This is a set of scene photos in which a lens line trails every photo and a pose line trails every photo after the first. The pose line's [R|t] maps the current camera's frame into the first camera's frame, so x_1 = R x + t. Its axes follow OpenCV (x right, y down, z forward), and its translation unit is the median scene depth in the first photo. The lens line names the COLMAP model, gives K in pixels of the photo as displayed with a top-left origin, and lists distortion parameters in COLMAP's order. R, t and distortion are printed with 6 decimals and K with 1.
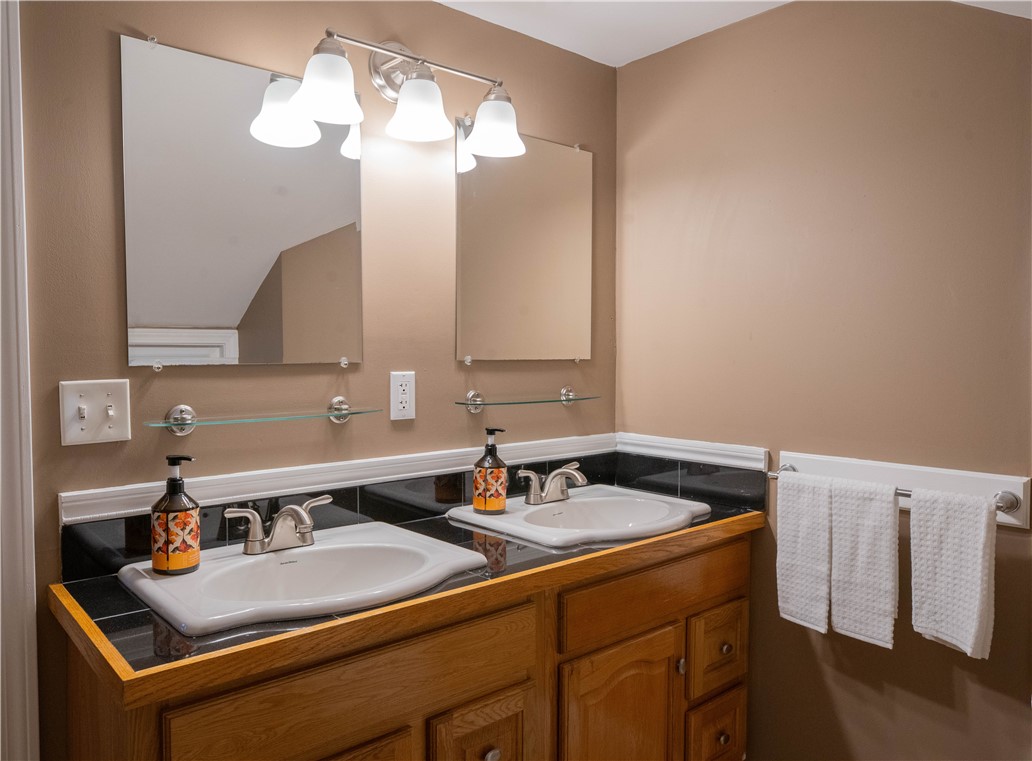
lens RADIAL K [[703.3, 0, 513.5], [0, 703.3, 362.7], [0, 0, 1]] dist [-0.007182, 0.023481]
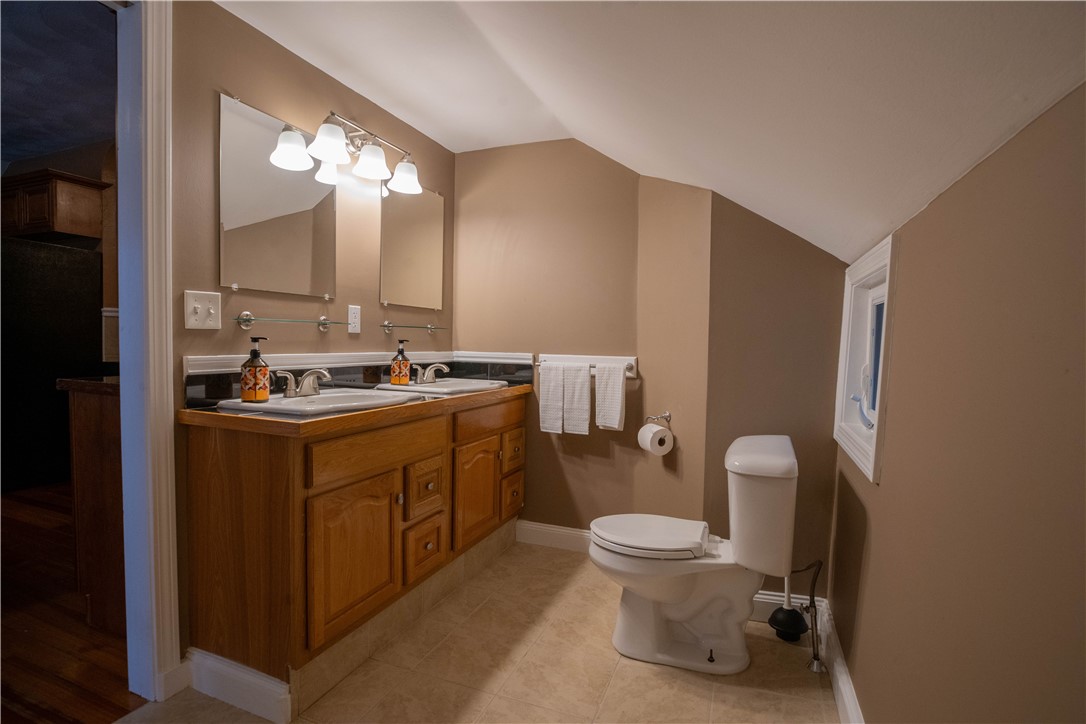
lens RADIAL K [[521.3, 0, 543.0], [0, 521.3, 362.0], [0, 0, 1]] dist [-0.011903, 0.000078]
pose [[0.882319, -0.004956, 0.470625, -0.376866], [0.001130, 0.999964, 0.008412, 0.152142], [-0.470650, -0.006891, 0.882293, -0.410149]]
